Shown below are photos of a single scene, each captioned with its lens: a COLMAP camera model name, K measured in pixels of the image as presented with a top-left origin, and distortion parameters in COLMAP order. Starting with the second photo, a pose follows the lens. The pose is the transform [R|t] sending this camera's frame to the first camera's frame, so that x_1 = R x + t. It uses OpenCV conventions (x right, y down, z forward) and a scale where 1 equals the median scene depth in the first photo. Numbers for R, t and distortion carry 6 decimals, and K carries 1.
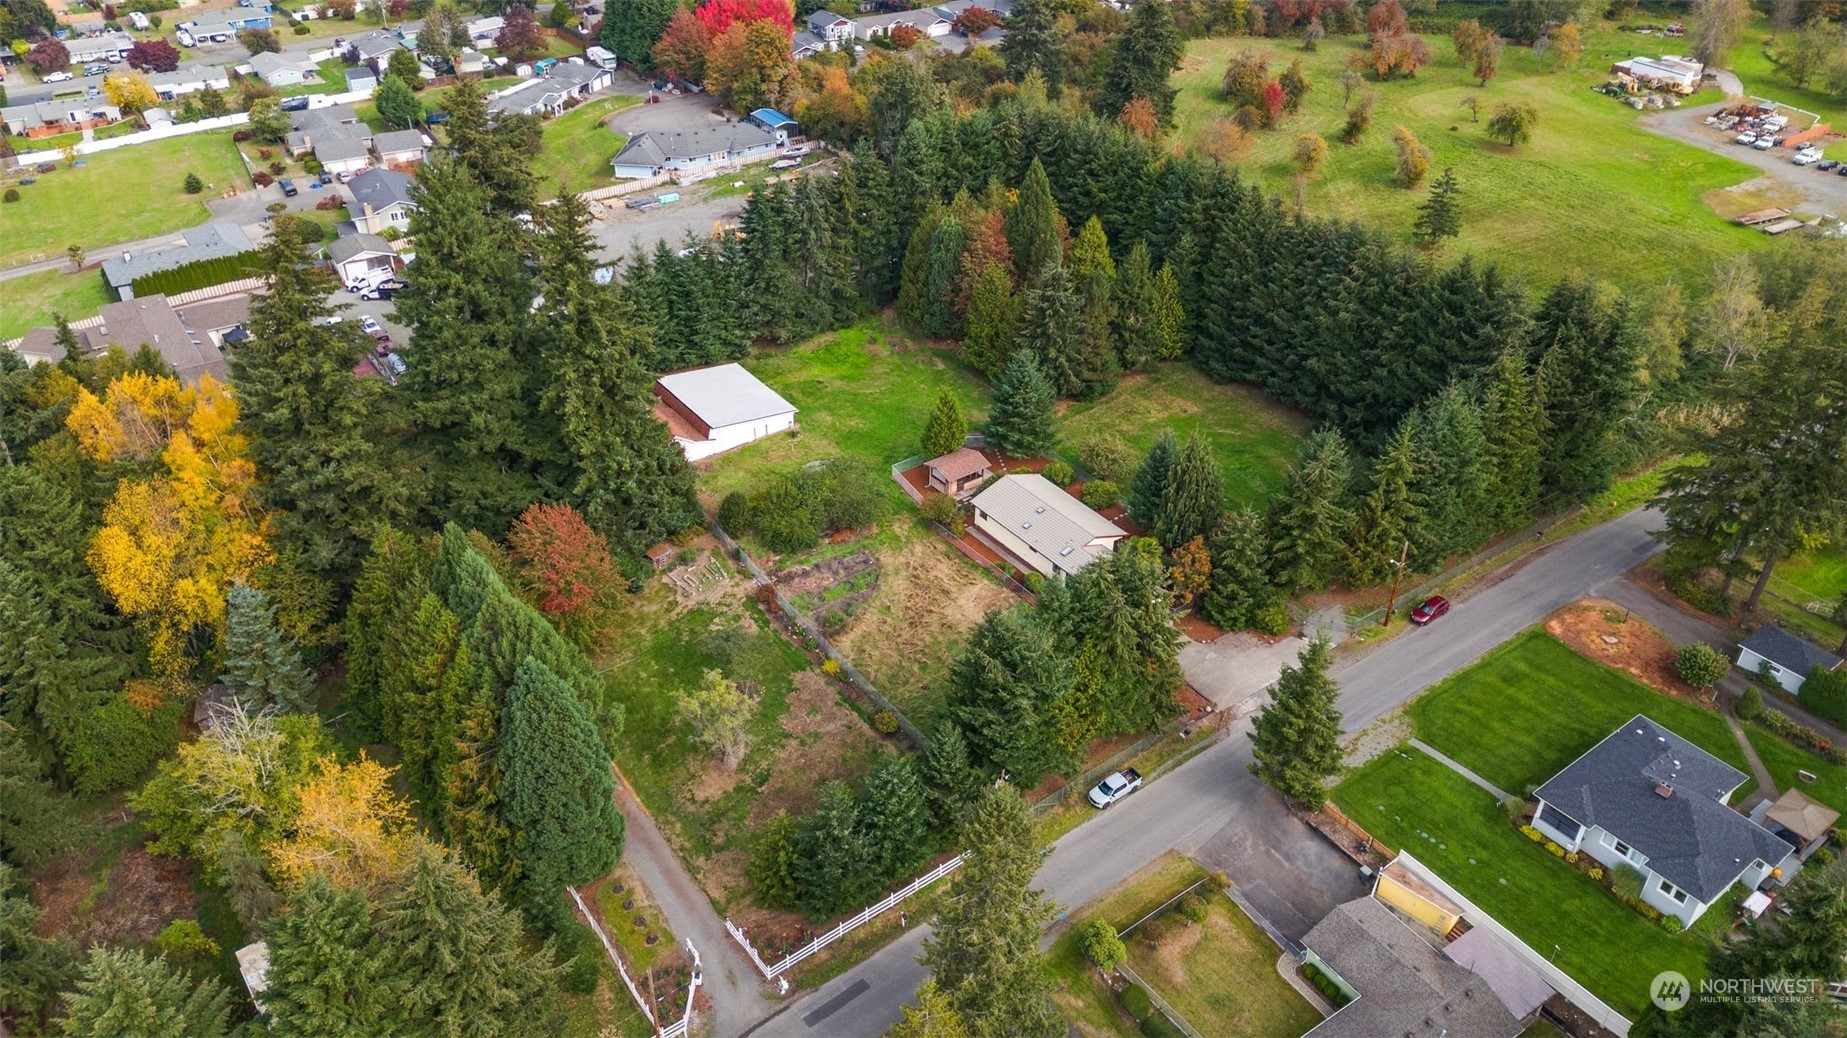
lens RADIAL K [[1314.9, 0, 923.5], [0, 1314.9, 519.0], [0, 0, 1]] dist [0.021687, -0.002868]
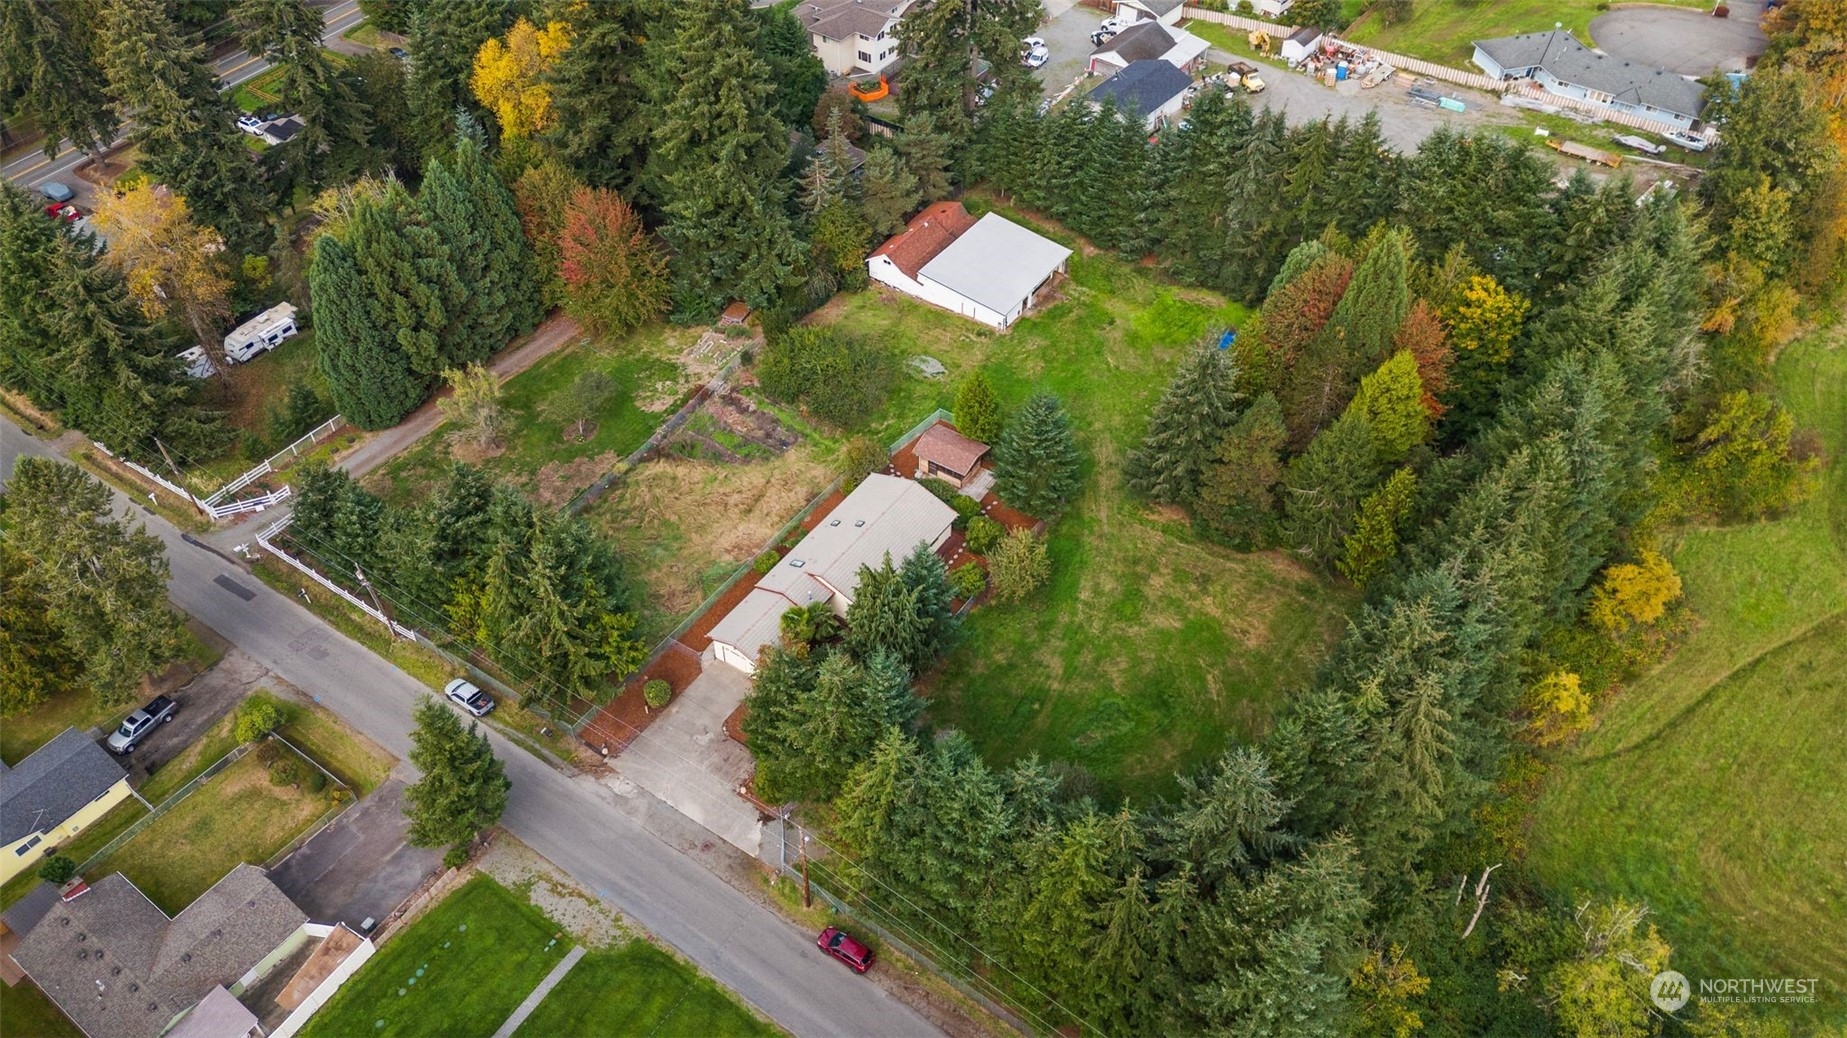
lens RADIAL K [[1314.9, 0, 923.5], [0, 1314.9, 519.0], [0, 0, 1]] dist [0.021687, -0.002868]
pose [[0.348329, 0.655099, -0.670456, 0.578958], [-0.529592, 0.727695, 0.435882, -0.344767], [0.773433, 0.203238, 0.600413, 0.448473]]
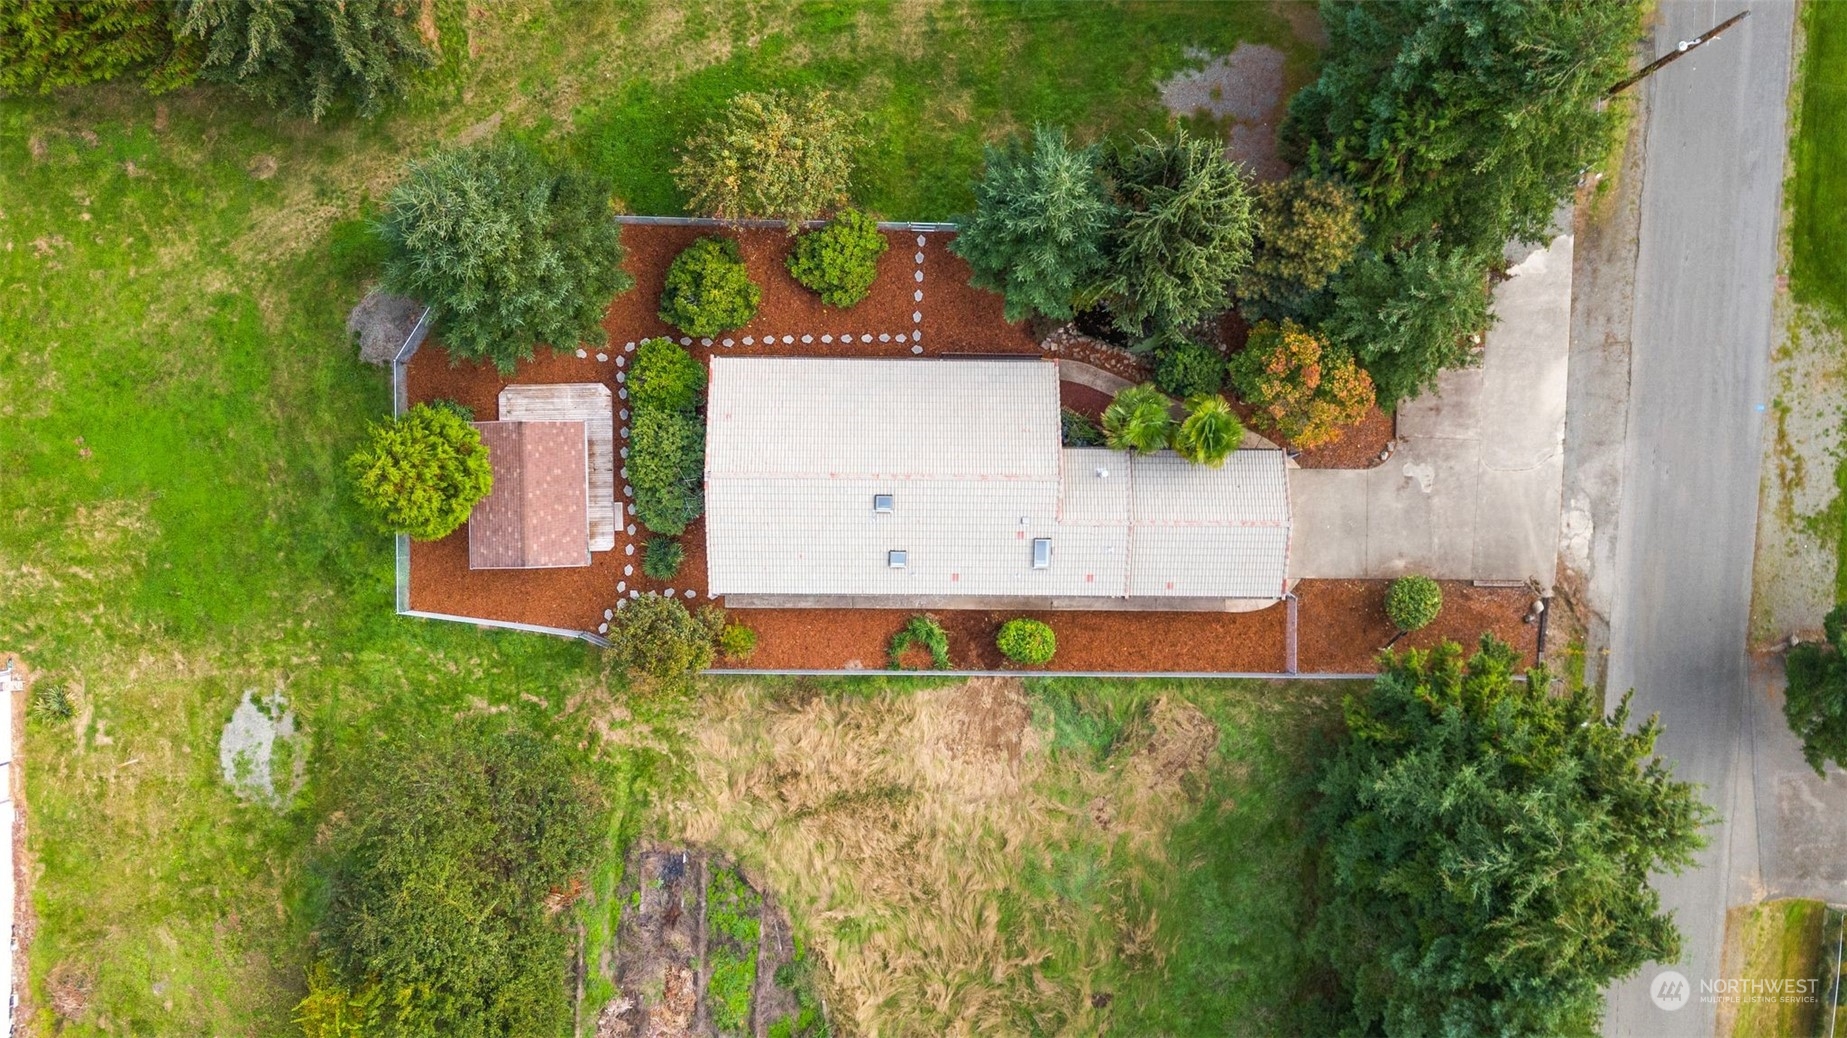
lens RADIAL K [[1314.9, 0, 923.5], [0, 1314.9, 519.0], [0, 0, 1]] dist [0.021687, -0.002868]
pose [[0.589214, -0.807968, -0.003827, 0.080217], [0.442018, 0.318372, 0.838606, -0.275641], [-0.676348, -0.495810, 0.544726, 0.672743]]
